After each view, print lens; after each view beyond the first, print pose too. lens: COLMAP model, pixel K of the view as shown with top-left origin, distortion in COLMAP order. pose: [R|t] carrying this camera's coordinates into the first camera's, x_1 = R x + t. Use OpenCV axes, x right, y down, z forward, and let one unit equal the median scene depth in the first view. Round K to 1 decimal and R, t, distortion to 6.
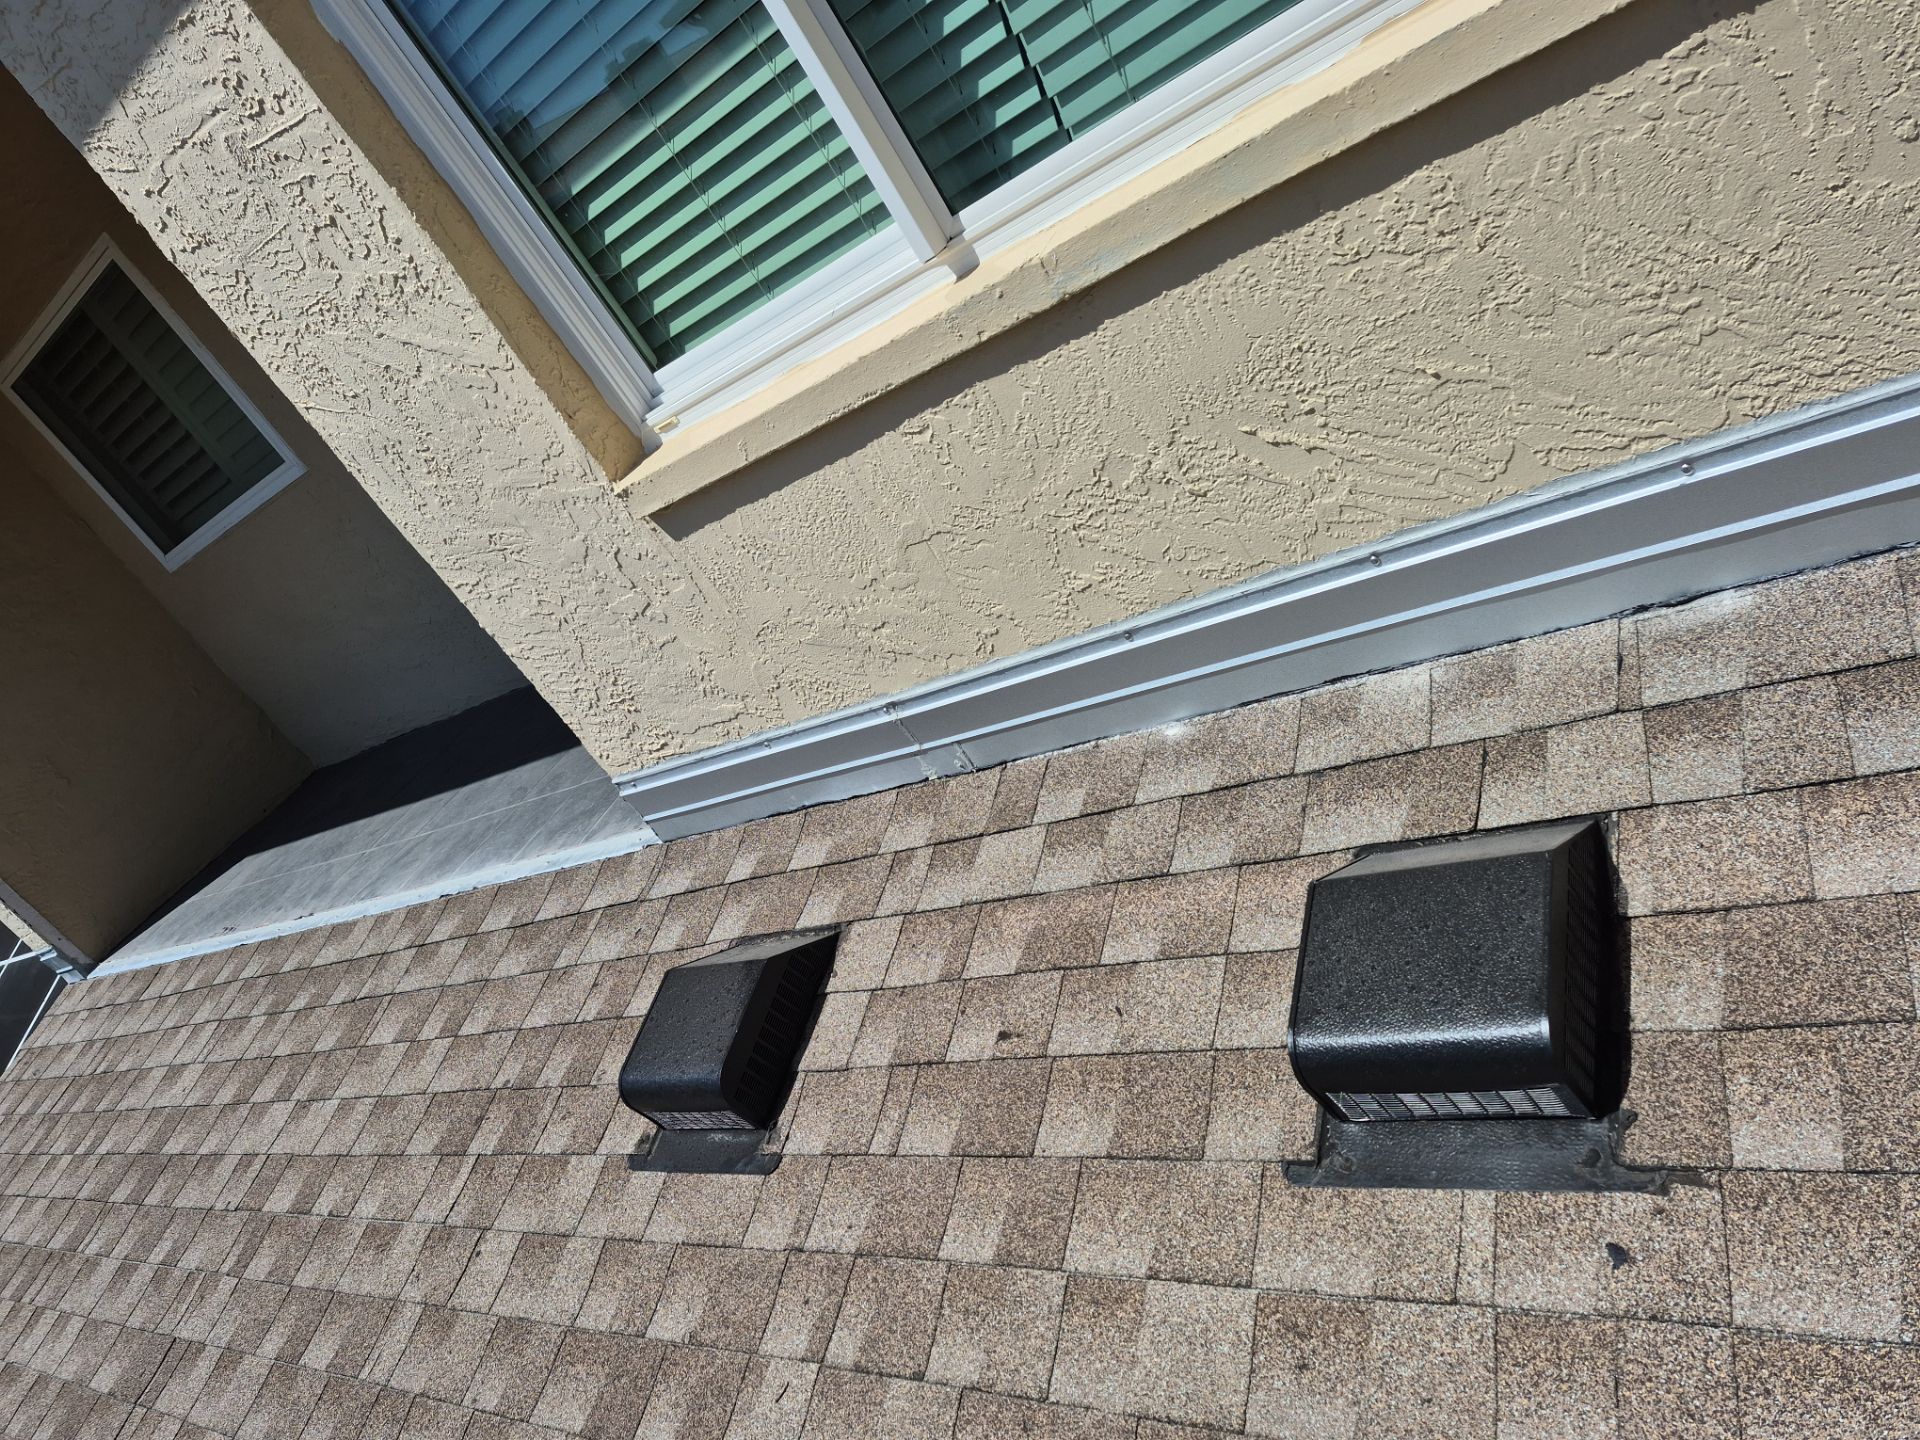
lens RADIAL K [[1324.6, 0, 960.7], [0, 1324.6, 744.5], [0, 0, 1]] dist [0.079367, -0.085976]
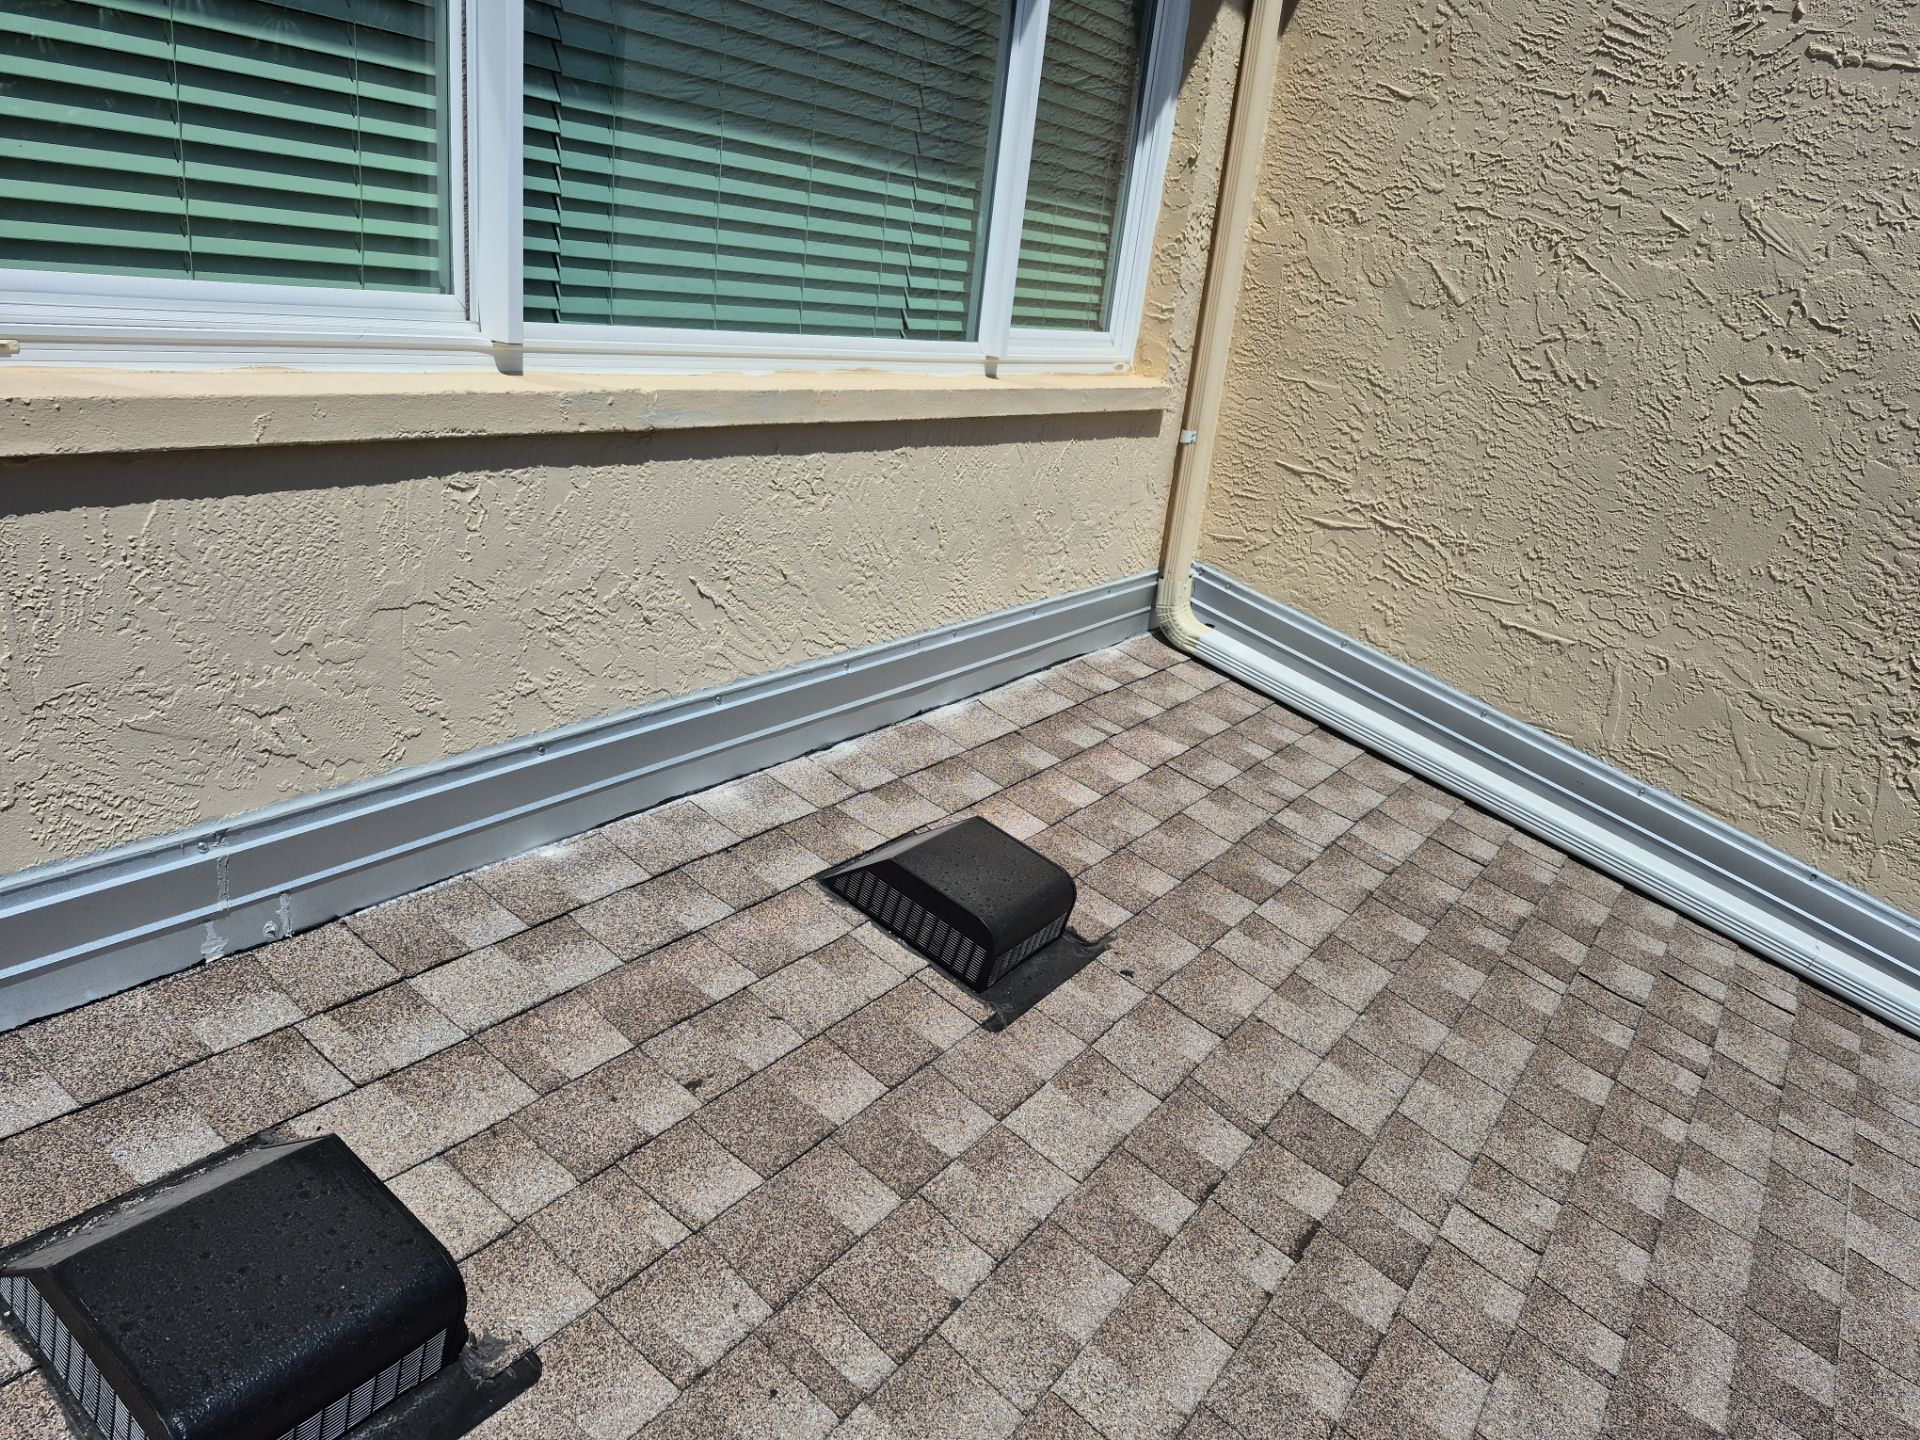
lens RADIAL K [[1324.6, 0, 970.5], [0, 1324.6, 739.4], [0, 0, 1]] dist [0.079367, -0.085976]
pose [[0.013911, 0.225952, 0.974039, -0.868025], [0.332209, 0.917753, -0.217639, 0.244402], [-0.943103, 0.326612, -0.062296, 0.728183]]
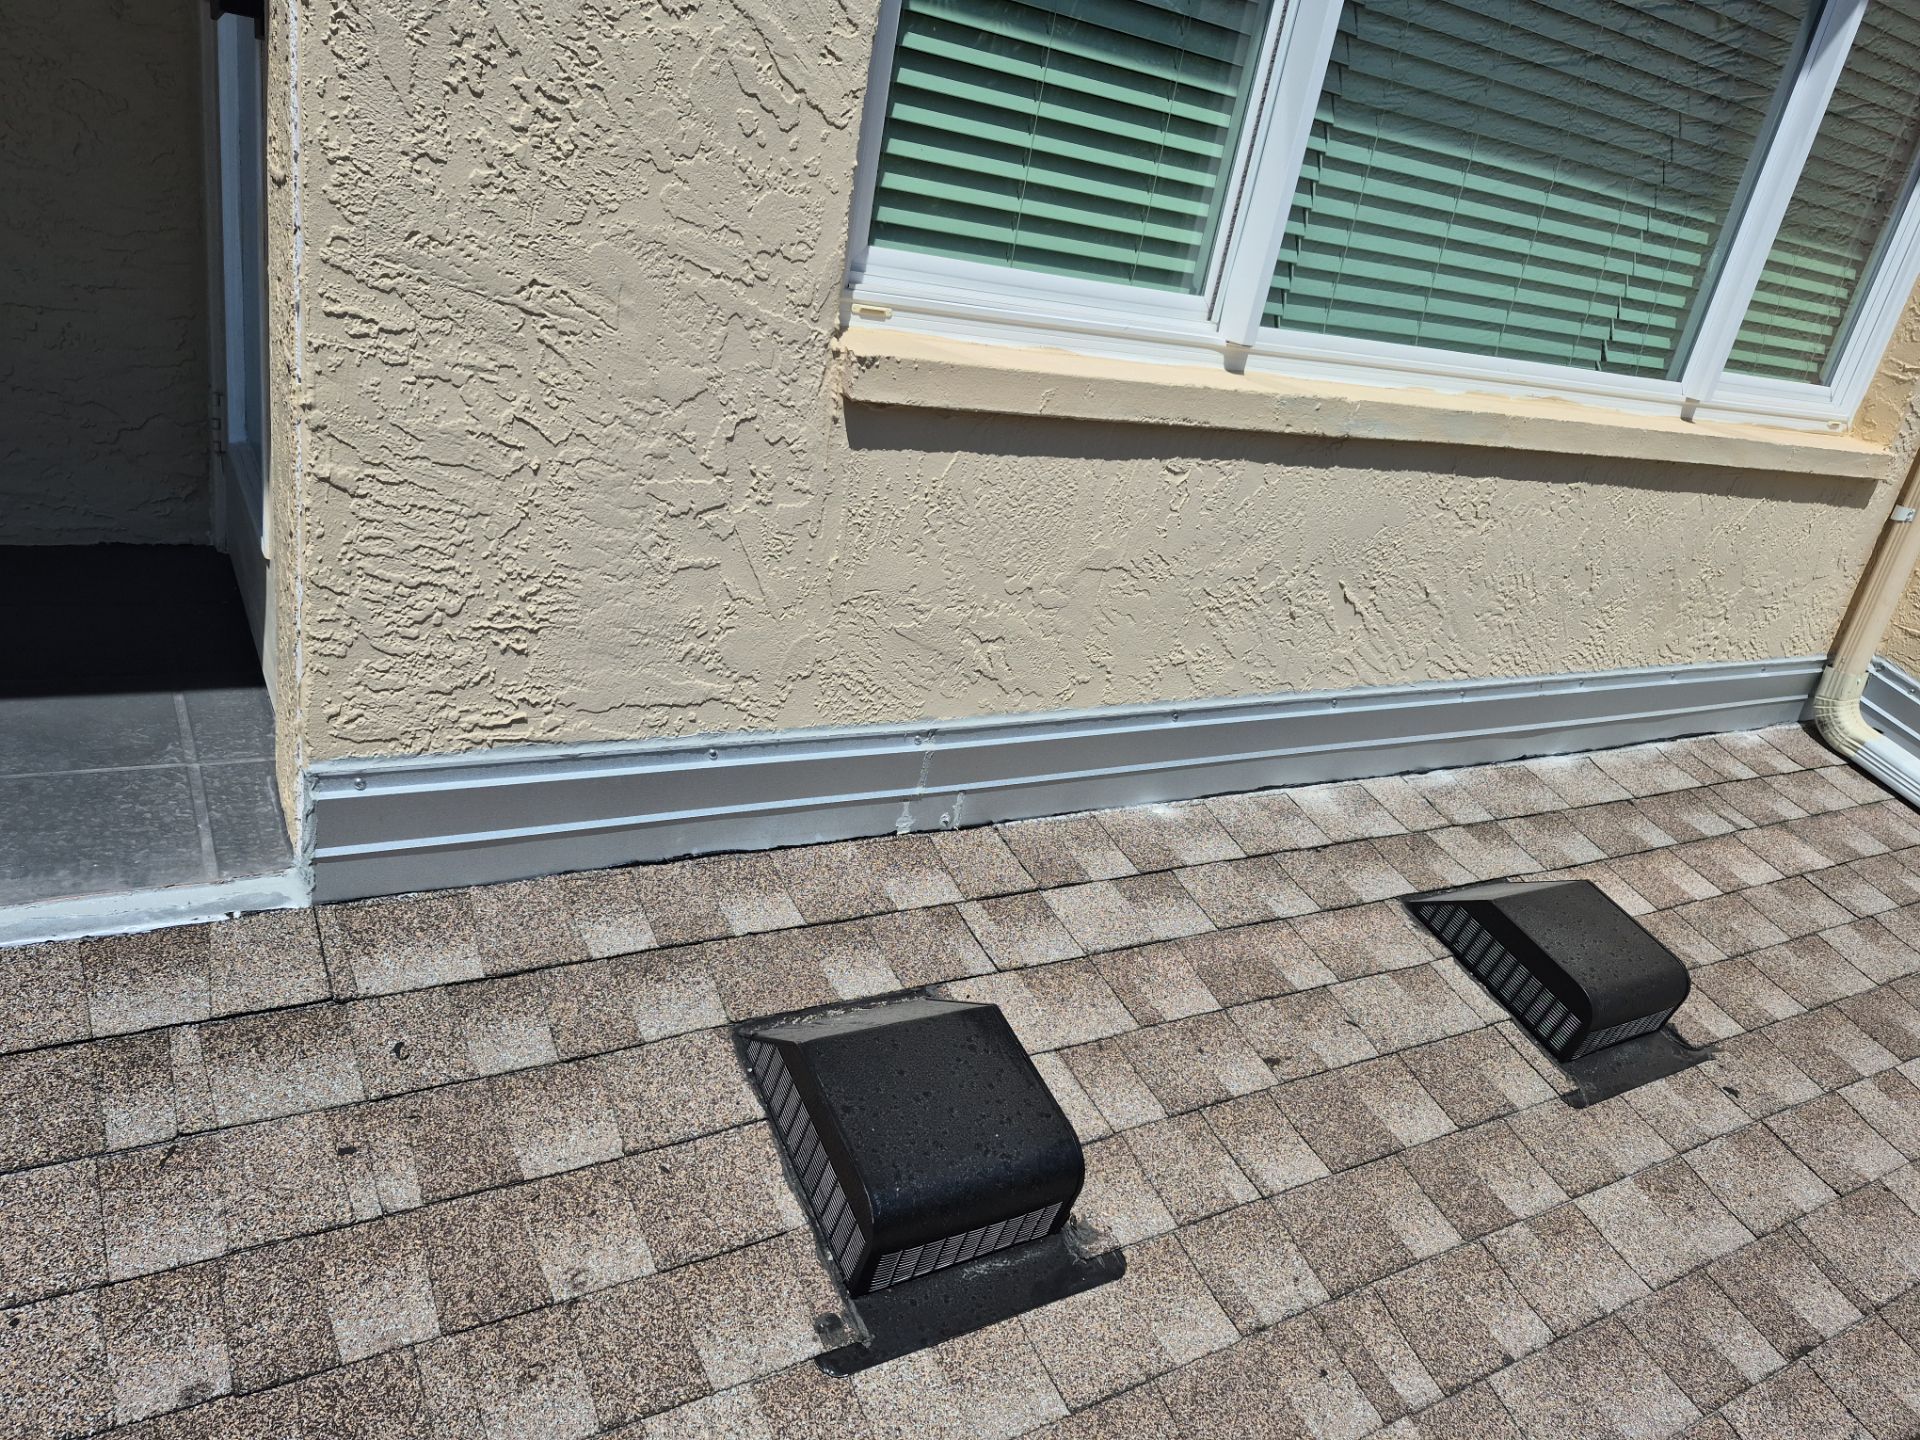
lens RADIAL K [[1324.6, 0, 952.4], [0, 1324.6, 716.7], [0, 0, 1]] dist [0.079367, -0.085976]
pose [[0.317126, 0.274350, 0.907834, -0.932534], [0.028557, 0.954047, -0.298292, 0.243182], [-0.947953, 0.120521, 0.294718, 0.827453]]
